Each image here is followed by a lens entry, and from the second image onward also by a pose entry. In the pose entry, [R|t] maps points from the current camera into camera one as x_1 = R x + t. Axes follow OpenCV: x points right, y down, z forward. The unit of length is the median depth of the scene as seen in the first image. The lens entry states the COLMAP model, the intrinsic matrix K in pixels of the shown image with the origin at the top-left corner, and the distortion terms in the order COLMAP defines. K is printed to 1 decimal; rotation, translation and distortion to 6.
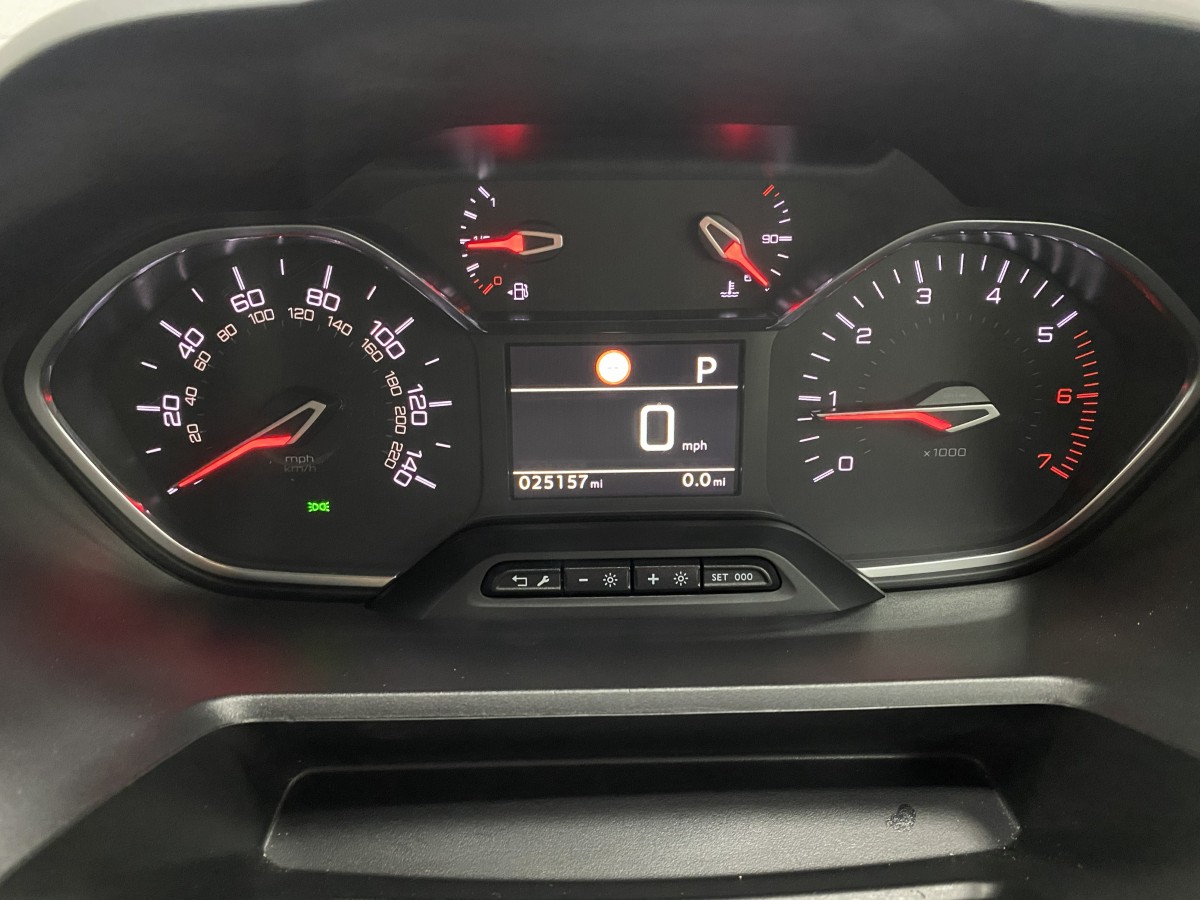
lens RADIAL K [[930.6, 0, 599.7], [0, 930.6, 452.4], [0, 0, 1]] dist [0.032465, -0.024712]
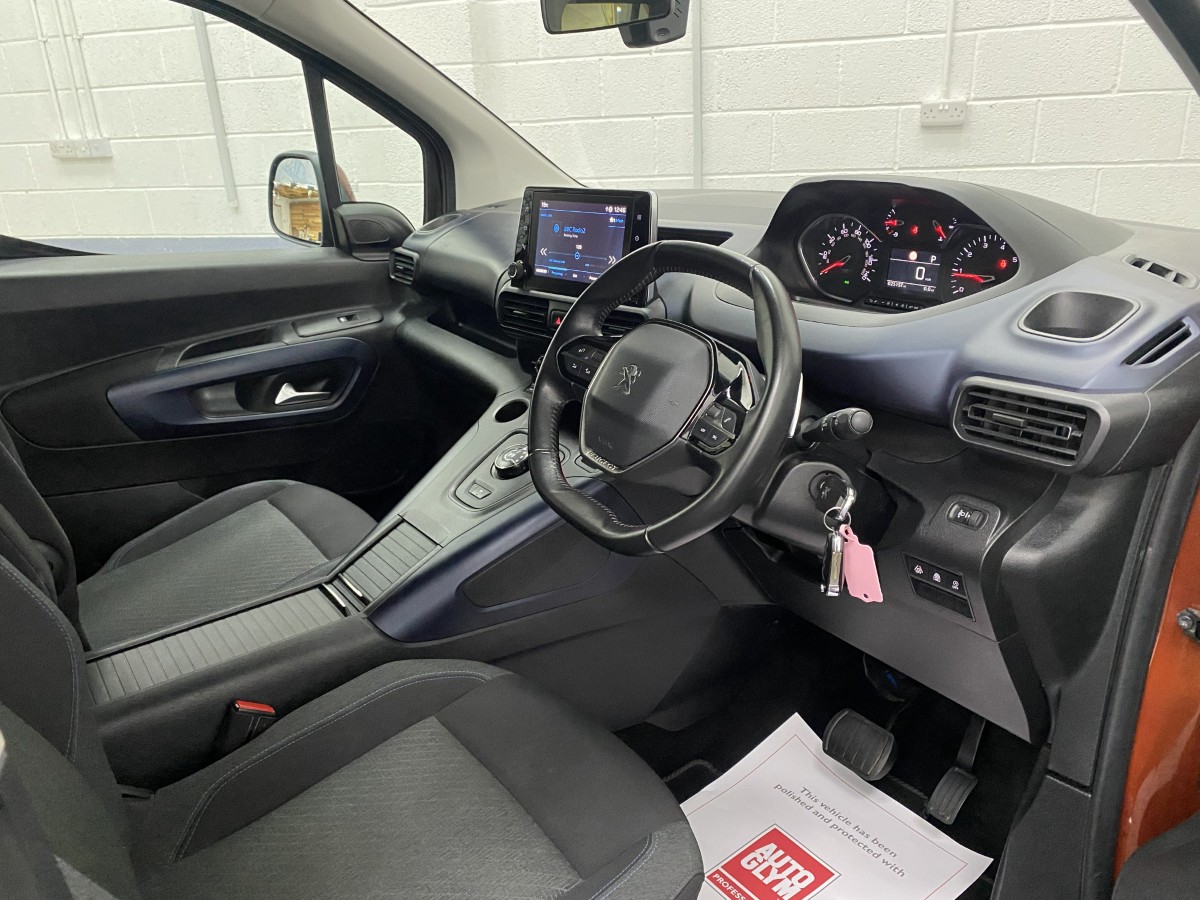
lens RADIAL K [[930.6, 0, 603.0], [0, 930.6, 457.1], [0, 0, 1]] dist [0.032465, -0.024712]
pose [[0.574347, 0.271589, -0.772247, 2.619232], [-0.278428, 0.951929, 0.127704, 0.596210], [0.769808, 0.141669, 0.622355, -2.435256]]
